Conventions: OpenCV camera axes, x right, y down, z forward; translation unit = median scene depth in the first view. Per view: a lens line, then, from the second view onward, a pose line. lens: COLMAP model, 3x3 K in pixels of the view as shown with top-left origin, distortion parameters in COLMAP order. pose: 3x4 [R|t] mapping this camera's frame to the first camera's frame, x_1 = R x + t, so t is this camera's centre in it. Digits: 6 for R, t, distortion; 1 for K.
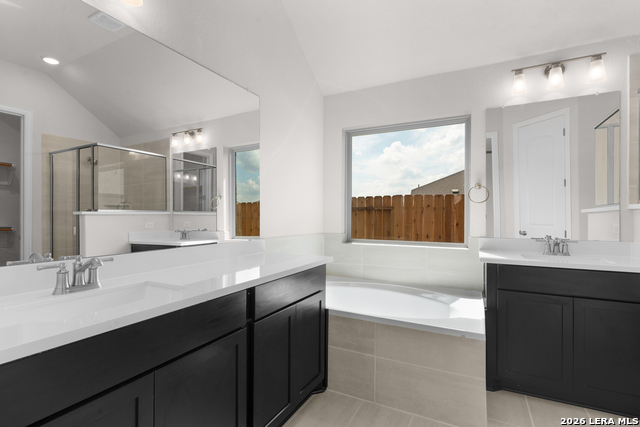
lens RADIAL K [[312.4, 0, 316.3], [0, 312.4, 216.7], [0, 0, 1]] dist [-0.001184, -0.000262]
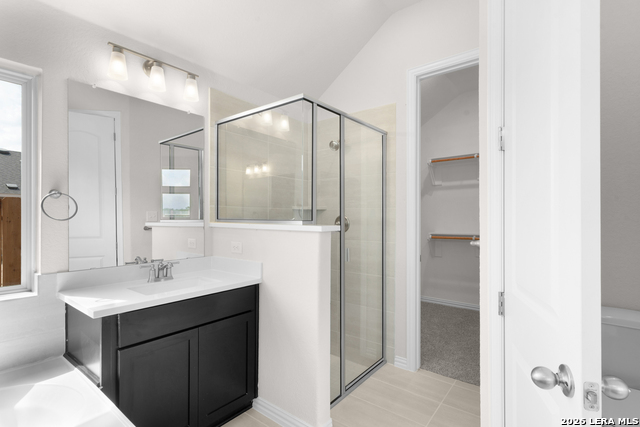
lens RADIAL K [[312.4, 0, 316.3], [0, 312.4, 216.7], [0, 0, 1]] dist [-0.001184, -0.000262]
pose [[0.193016, -0.002568, 0.981192, -0.009209], [-0.000491, 0.999996, 0.002713, -0.056626], [-0.981195, -0.001006, 0.193014, 0.381003]]
